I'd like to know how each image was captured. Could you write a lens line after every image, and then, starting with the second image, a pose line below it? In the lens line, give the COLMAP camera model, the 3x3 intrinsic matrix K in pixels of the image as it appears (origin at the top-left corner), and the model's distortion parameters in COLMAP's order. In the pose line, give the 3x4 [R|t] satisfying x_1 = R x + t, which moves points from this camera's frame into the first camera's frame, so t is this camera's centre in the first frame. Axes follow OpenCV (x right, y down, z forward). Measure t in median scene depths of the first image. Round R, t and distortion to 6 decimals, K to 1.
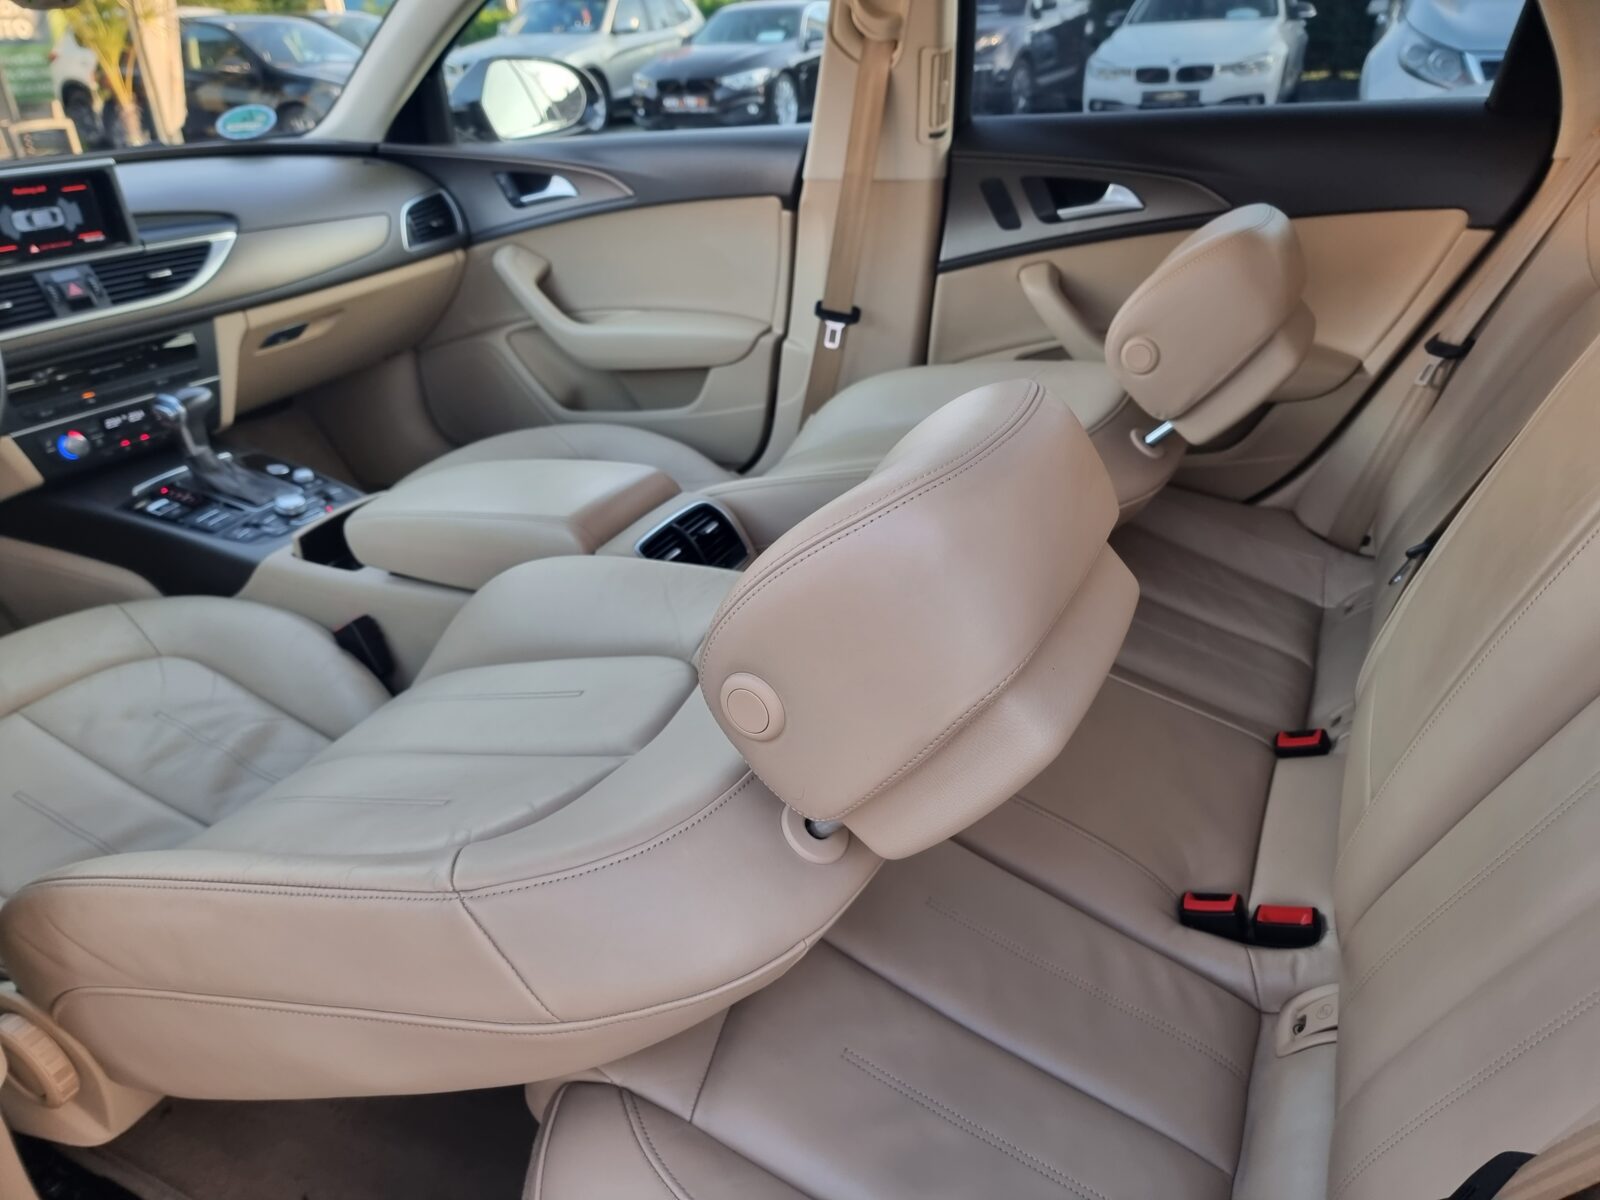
lens RADIAL K [[1134.6, 0, 805.6], [0, 1134.6, 596.9], [0, 0, 1]] dist [0.061793, -0.046968]
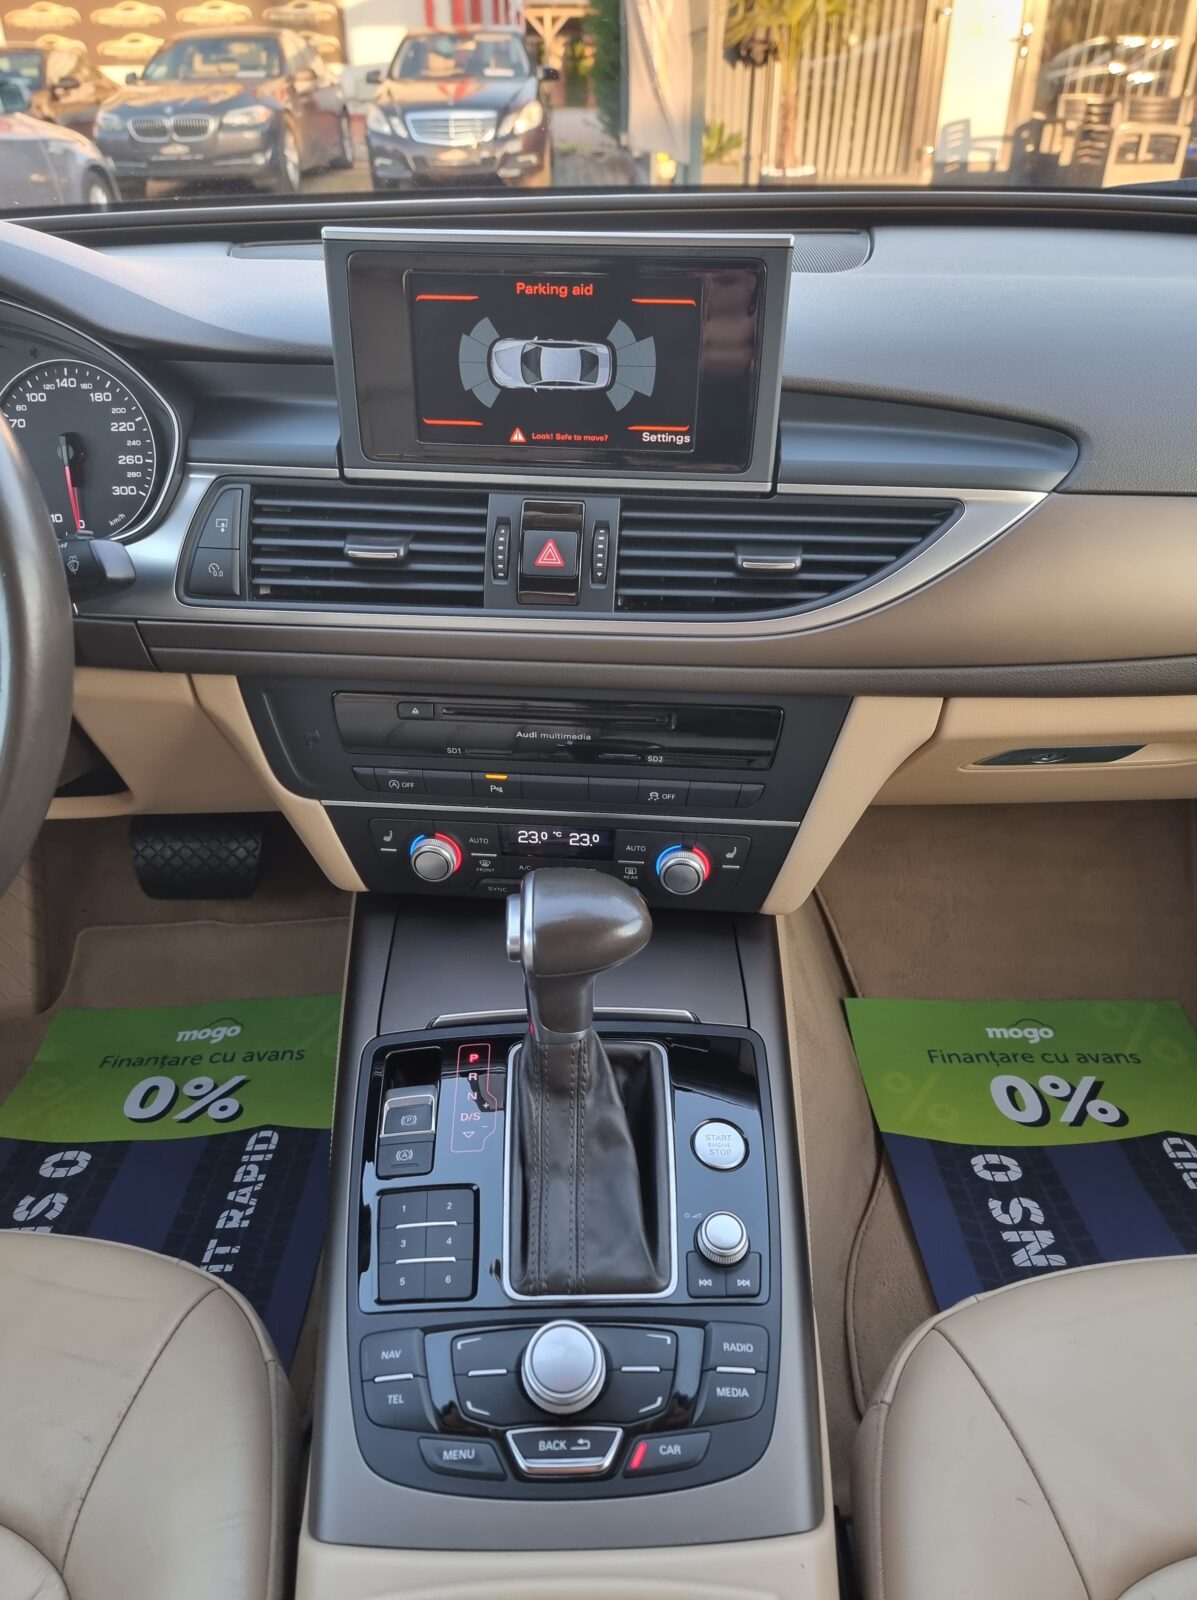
lens RADIAL K [[1134.6, 0, 574.0], [0, 1134.6, 802.7], [0, 0, 1]] dist [0.061793, -0.046968]
pose [[0.475776, 0.512138, -0.715089, -0.295811], [-0.418169, 0.846948, 0.328350, -0.320436], [0.773803, 0.142807, 0.617118, 0.761250]]
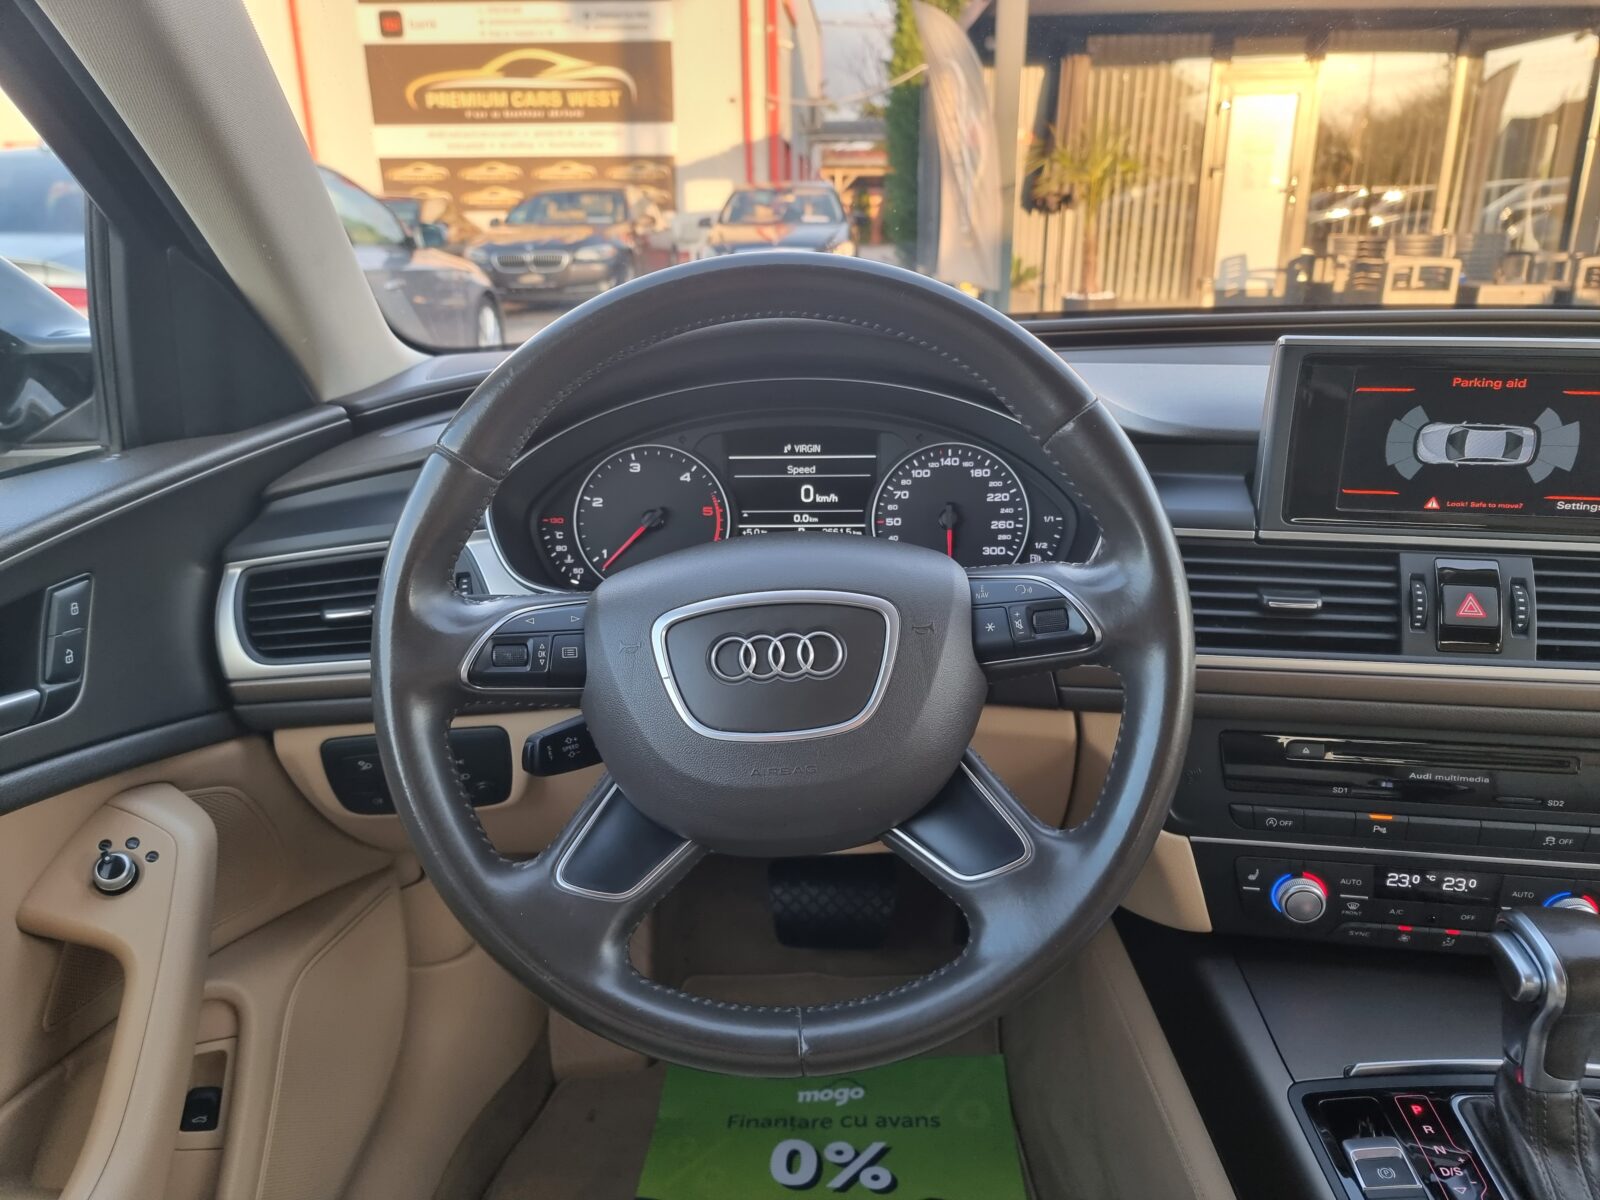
lens RADIAL K [[1134.6, 0, 791.3], [0, 1134.6, 597.4], [0, 0, 1]] dist [0.061793, -0.046968]
pose [[0.435873, 0.331174, -0.836862, -0.374888], [-0.425752, 0.895091, 0.132468, -0.213554], [0.792938, 0.298557, 0.531144, 0.554881]]
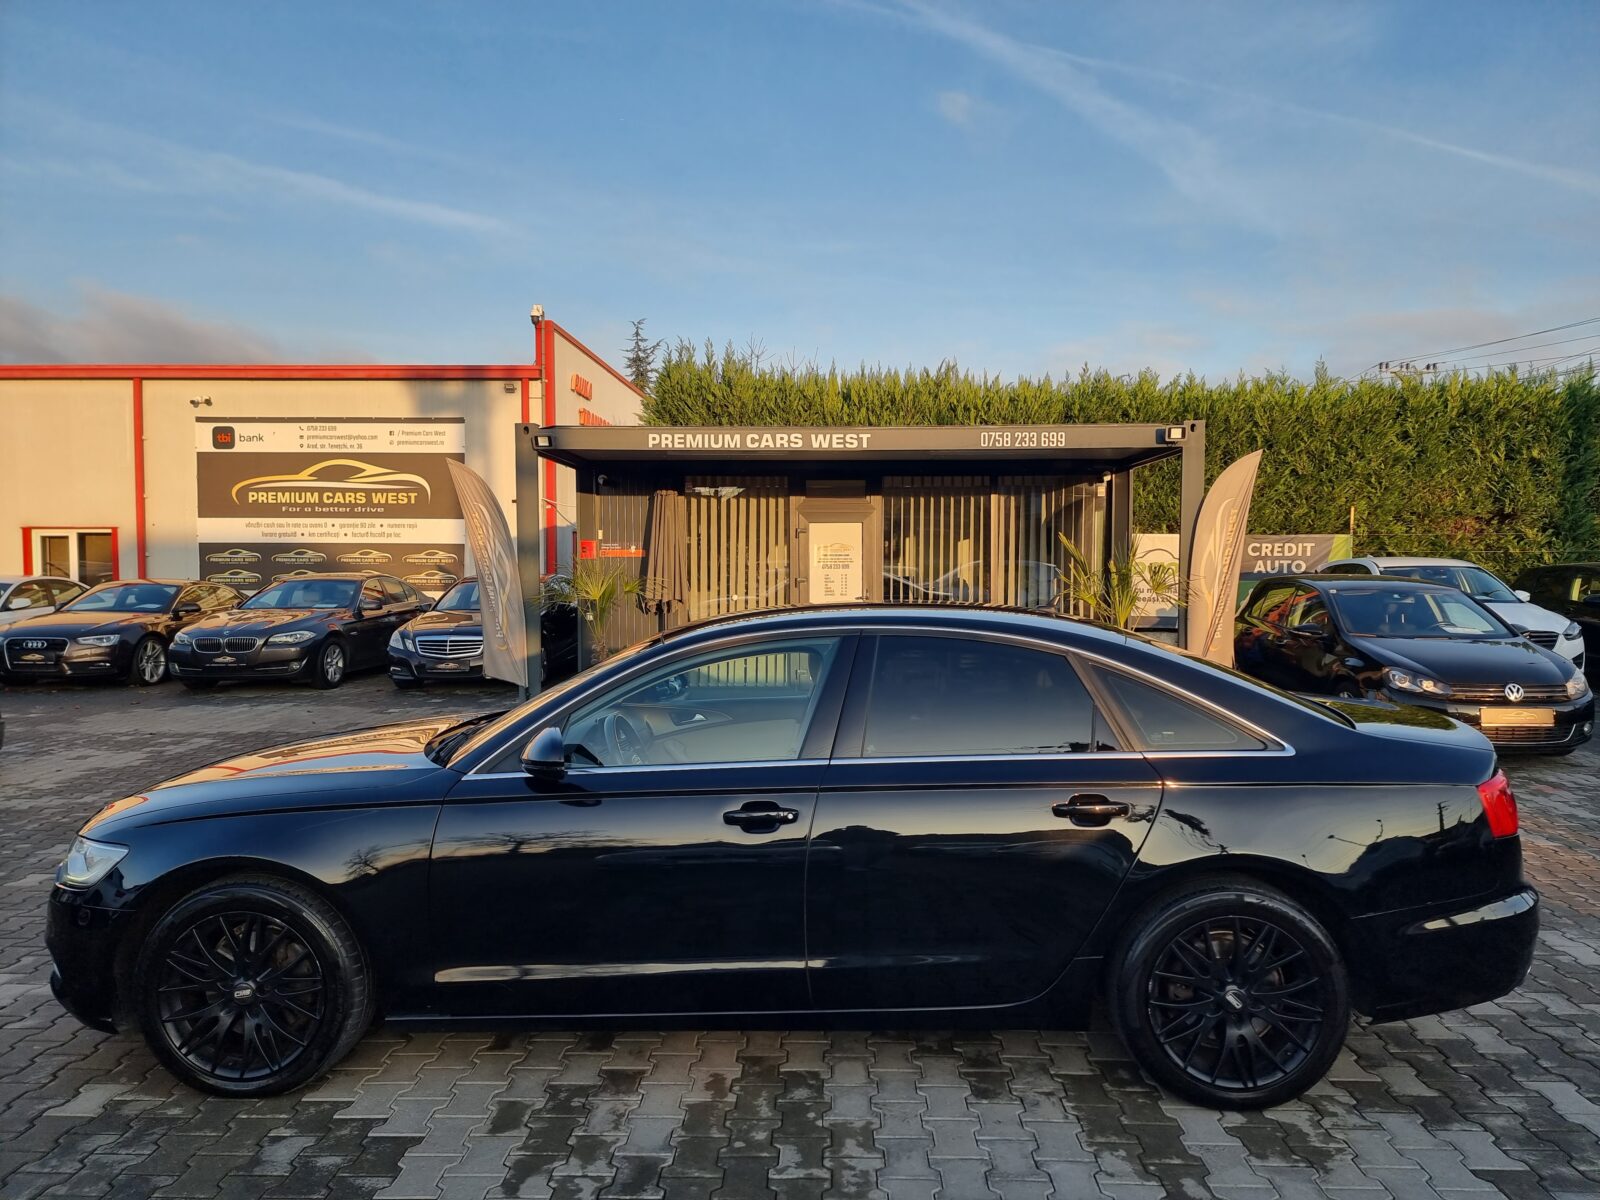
lens RADIAL K [[1134.6, 0, 814.9], [0, 1134.6, 602.6], [0, 0, 1]] dist [0.061793, -0.046968]
pose [[0.442254, 0.083338, -0.893010, 1.246523], [-0.436236, 0.889951, -0.132989, -1.440056], [0.783651, 0.448378, 0.429939, 2.065052]]
